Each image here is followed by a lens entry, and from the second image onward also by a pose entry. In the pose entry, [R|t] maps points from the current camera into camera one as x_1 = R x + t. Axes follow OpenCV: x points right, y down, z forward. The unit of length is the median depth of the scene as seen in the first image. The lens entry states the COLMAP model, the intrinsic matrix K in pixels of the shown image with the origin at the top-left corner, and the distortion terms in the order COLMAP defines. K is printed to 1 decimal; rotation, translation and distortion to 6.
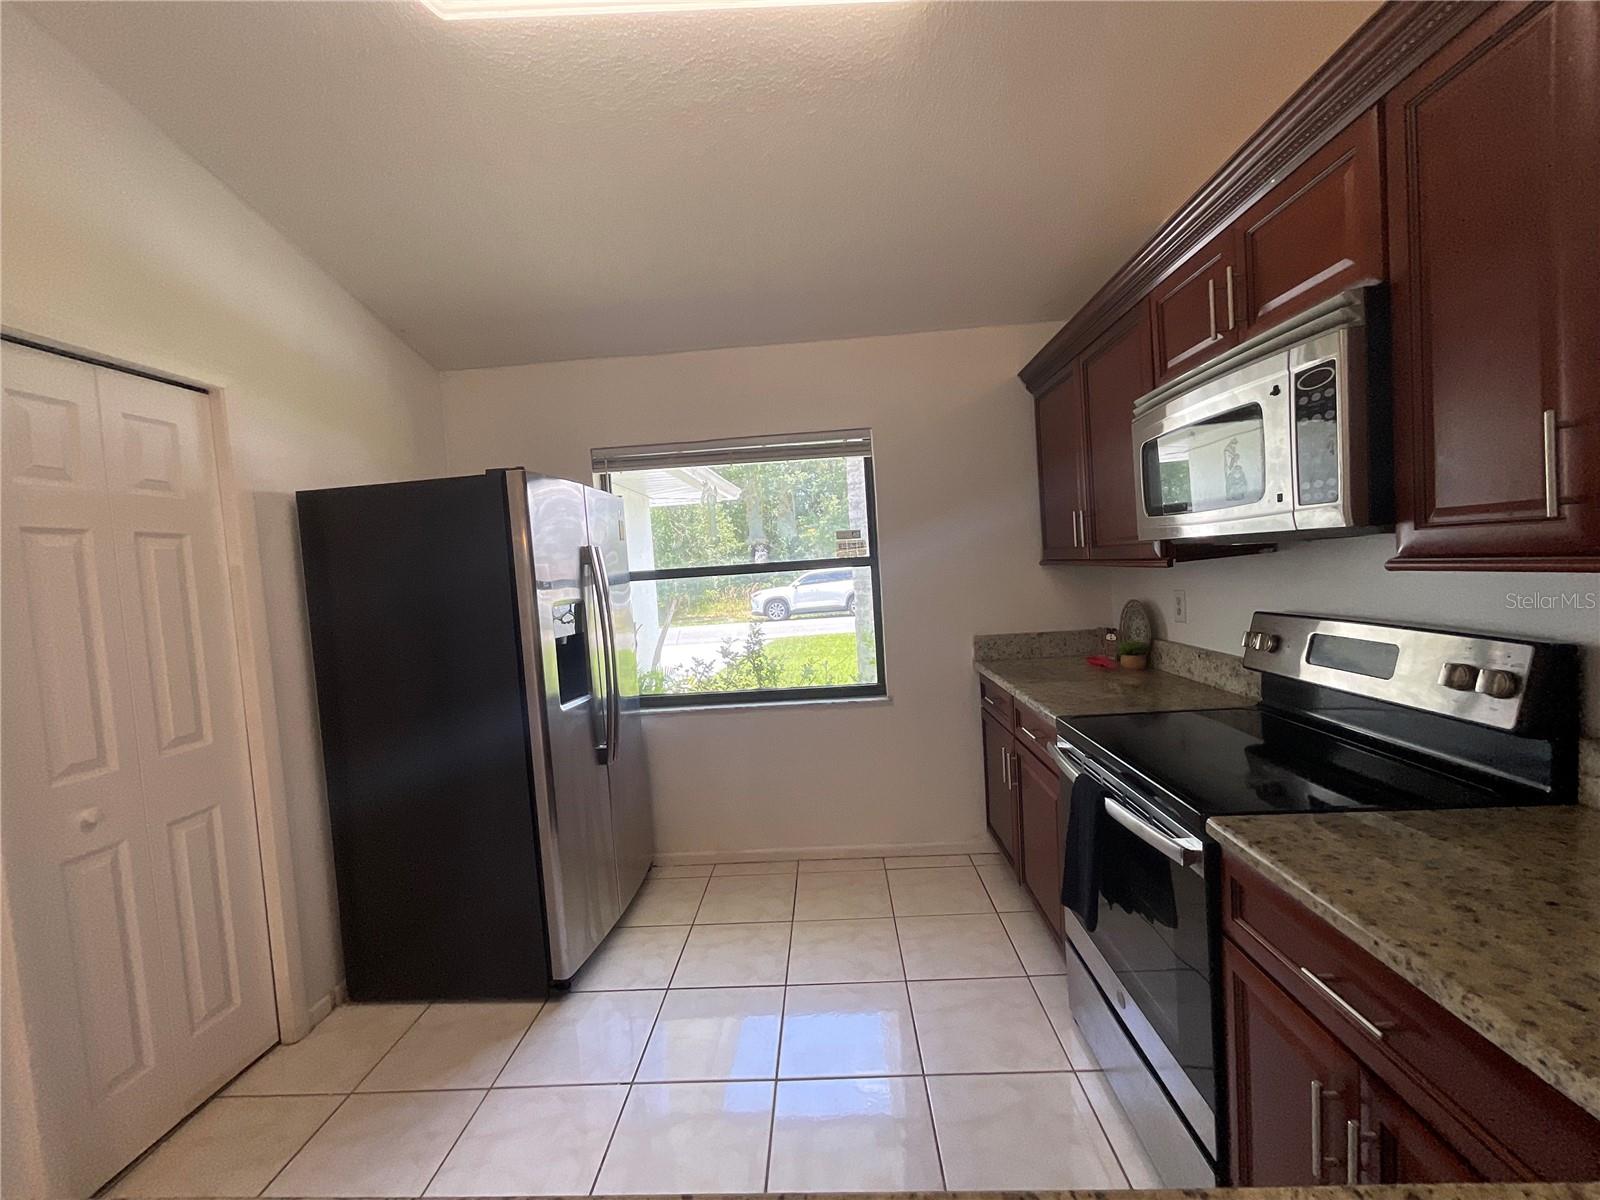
lens RADIAL K [[652.5, 0, 799.9], [0, 652.5, 597.5], [0, 0, 1]] dist [0.001155, 0.000113]
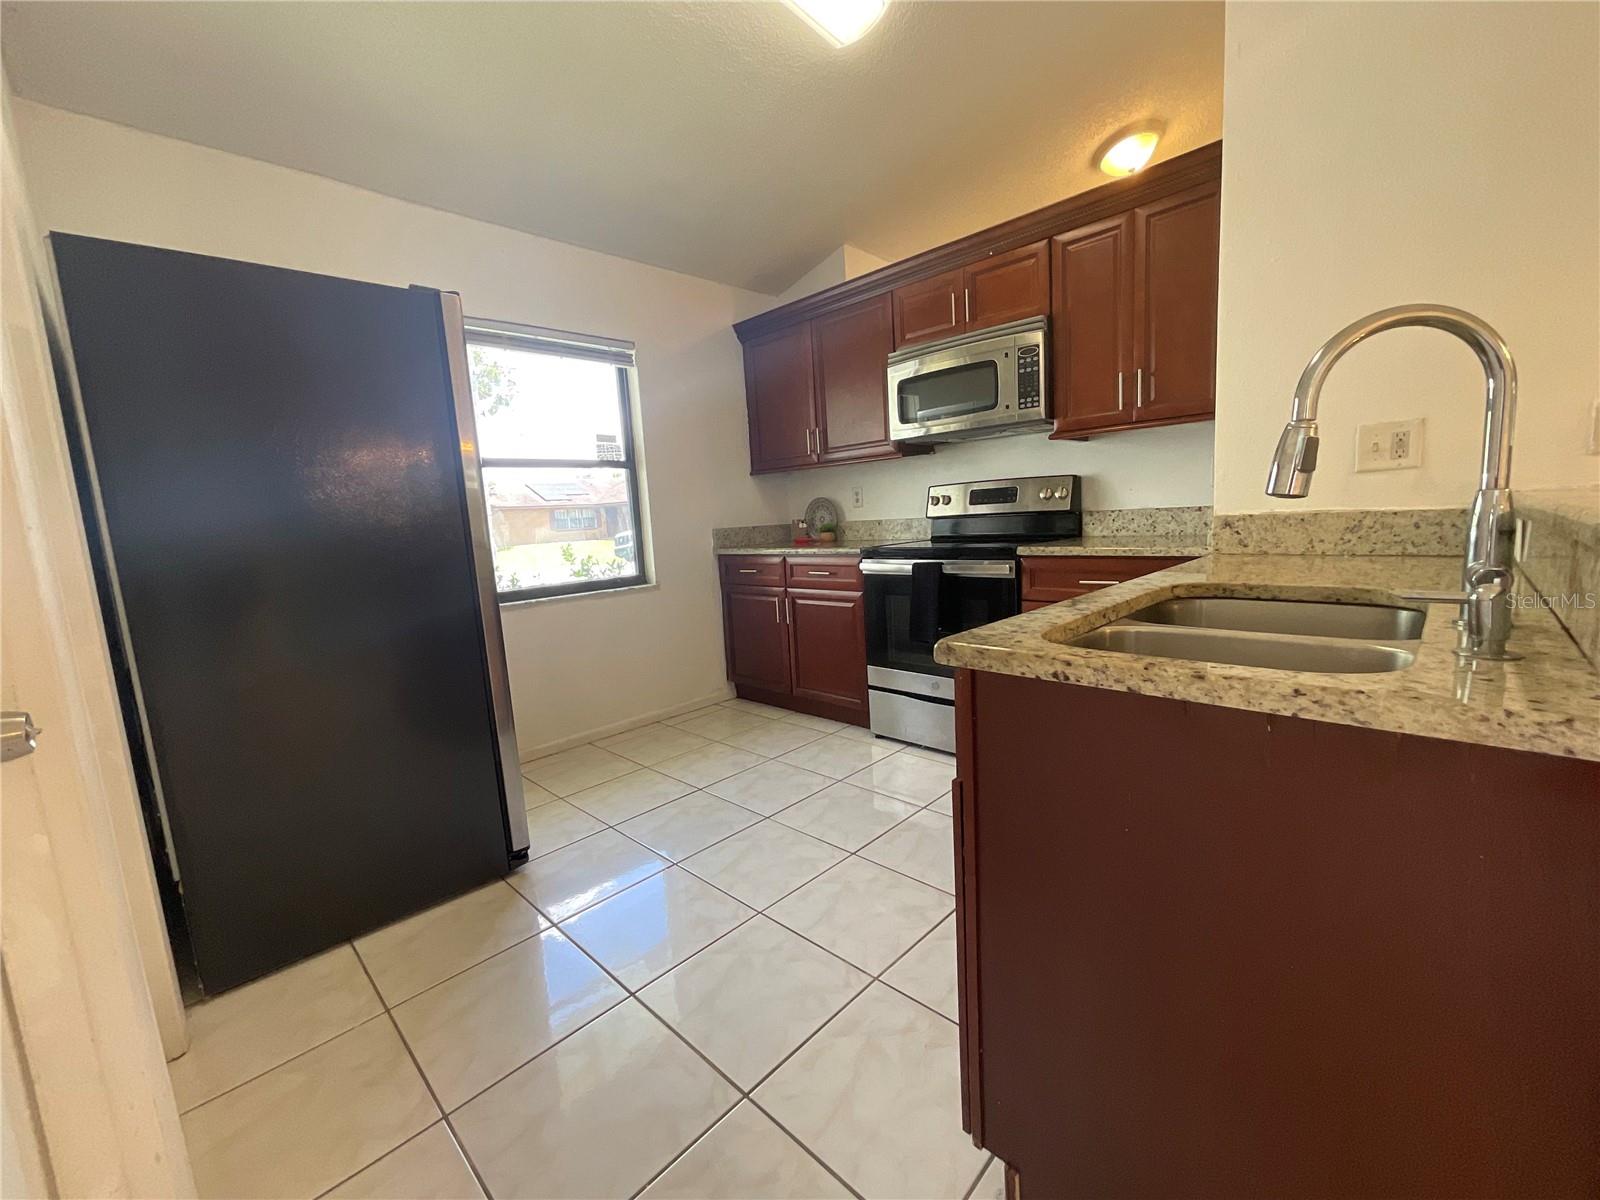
lens RADIAL K [[652.5, 0, 799.9], [0, 652.5, 597.5], [0, 0, 1]] dist [0.001155, 0.000113]
pose [[0.663925, -0.069664, 0.744548, -0.700381], [0.052010, 0.997542, 0.046957, 0.173143], [-0.745989, 0.007548, 0.665916, 0.048352]]
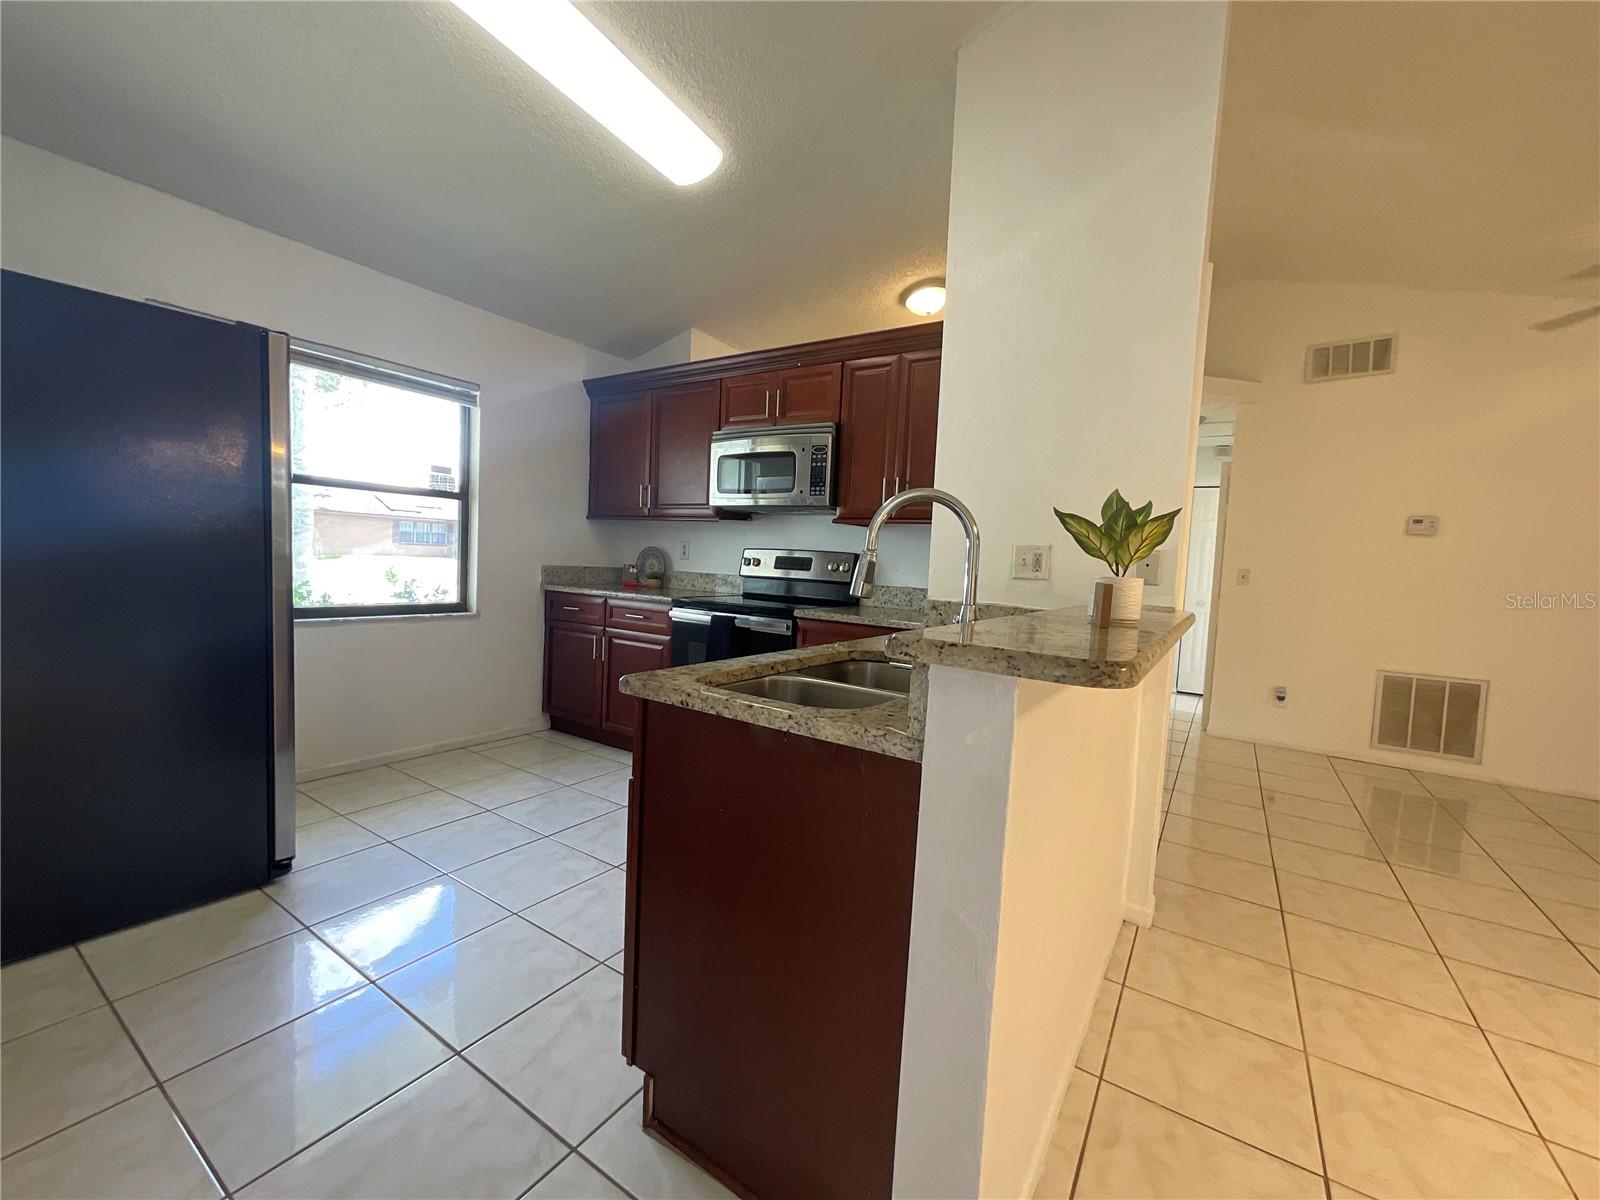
lens RADIAL K [[652.5, 0, 799.9], [0, 652.5, 597.5], [0, 0, 1]] dist [0.001155, 0.000113]
pose [[0.503951, 0.036588, 0.862957, -0.754438], [-0.037413, 0.999089, -0.020511, 0.162117], [-0.862922, -0.021949, 0.504861, -0.148797]]
